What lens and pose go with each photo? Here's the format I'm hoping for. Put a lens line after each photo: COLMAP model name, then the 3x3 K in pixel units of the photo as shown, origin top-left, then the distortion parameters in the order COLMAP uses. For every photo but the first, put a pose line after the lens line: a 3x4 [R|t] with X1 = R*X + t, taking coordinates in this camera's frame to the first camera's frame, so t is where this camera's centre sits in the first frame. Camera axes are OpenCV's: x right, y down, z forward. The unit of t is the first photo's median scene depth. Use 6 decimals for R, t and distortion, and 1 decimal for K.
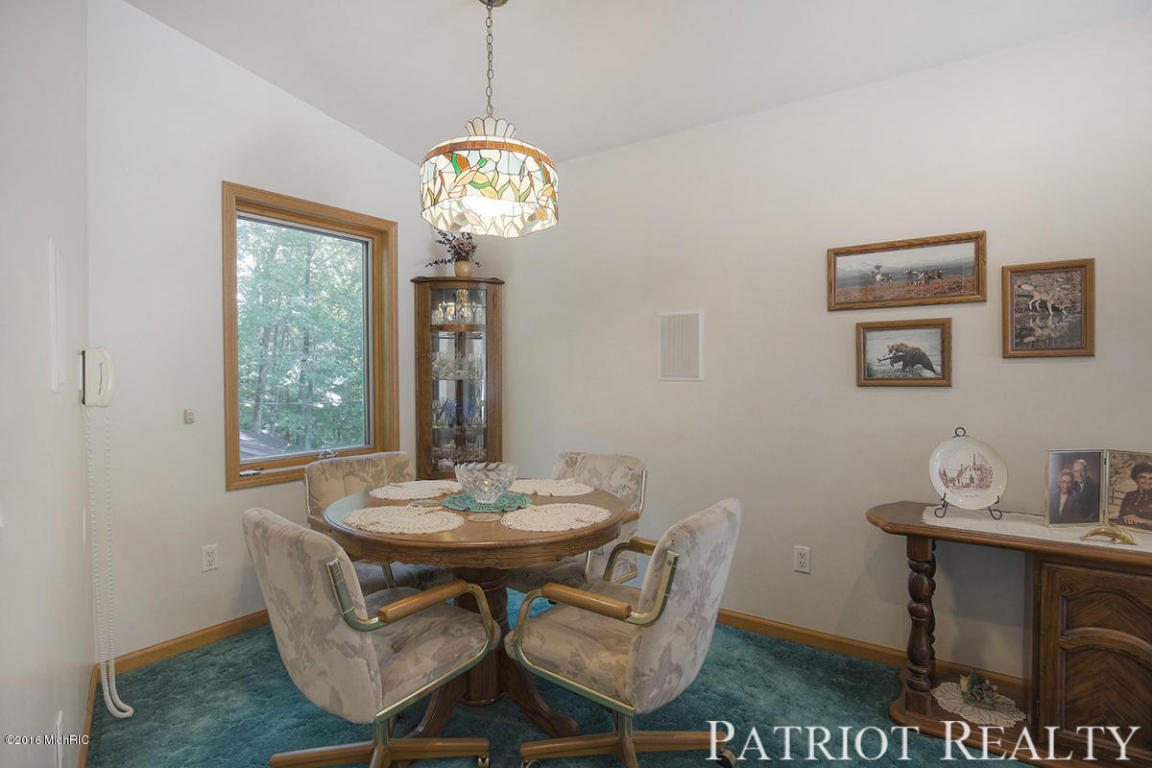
lens RADIAL K [[577.2, 0, 560.8], [0, 577.2, 380.9], [0, 0, 1]] dist [-0.029767, 0.004367]
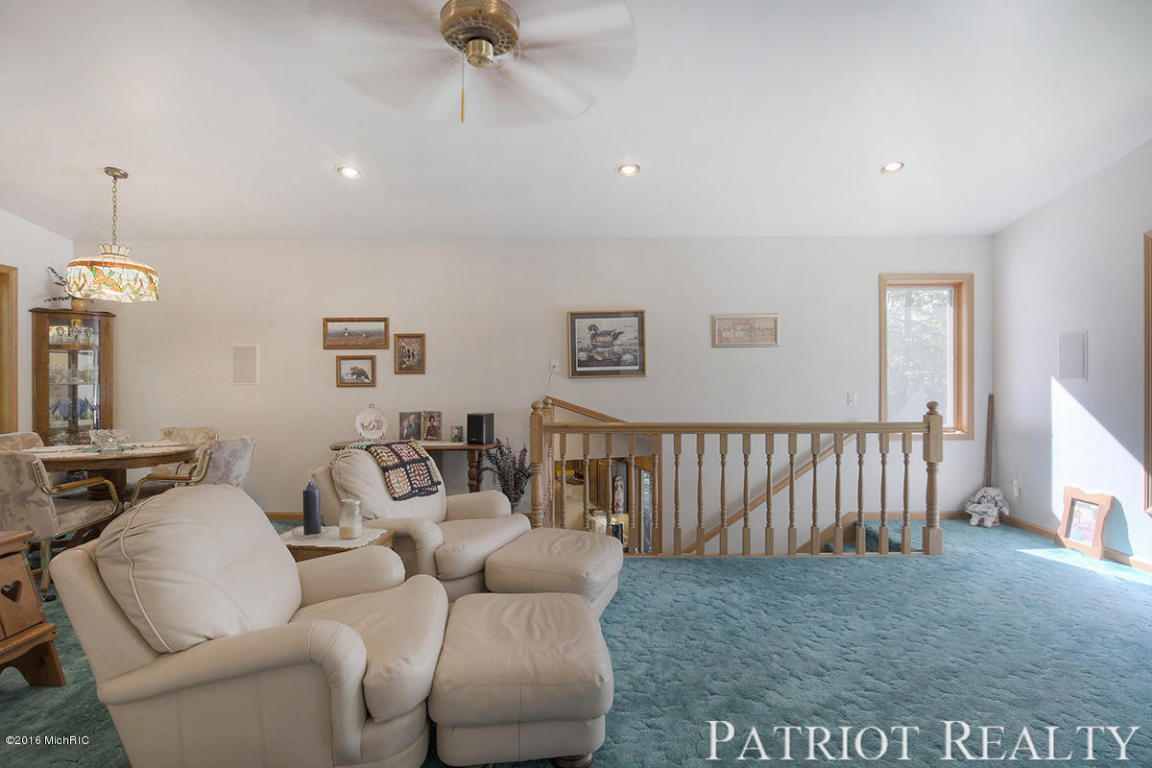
lens RADIAL K [[577.2, 0, 580.2], [0, 577.2, 378.0], [0, 0, 1]] dist [-0.029767, 0.004367]
pose [[0.814429, 0.005297, 0.580239, 0.042471], [0.005230, 0.999851, -0.016468, 0.018699], [-0.580240, 0.016447, 0.814280, -1.318018]]
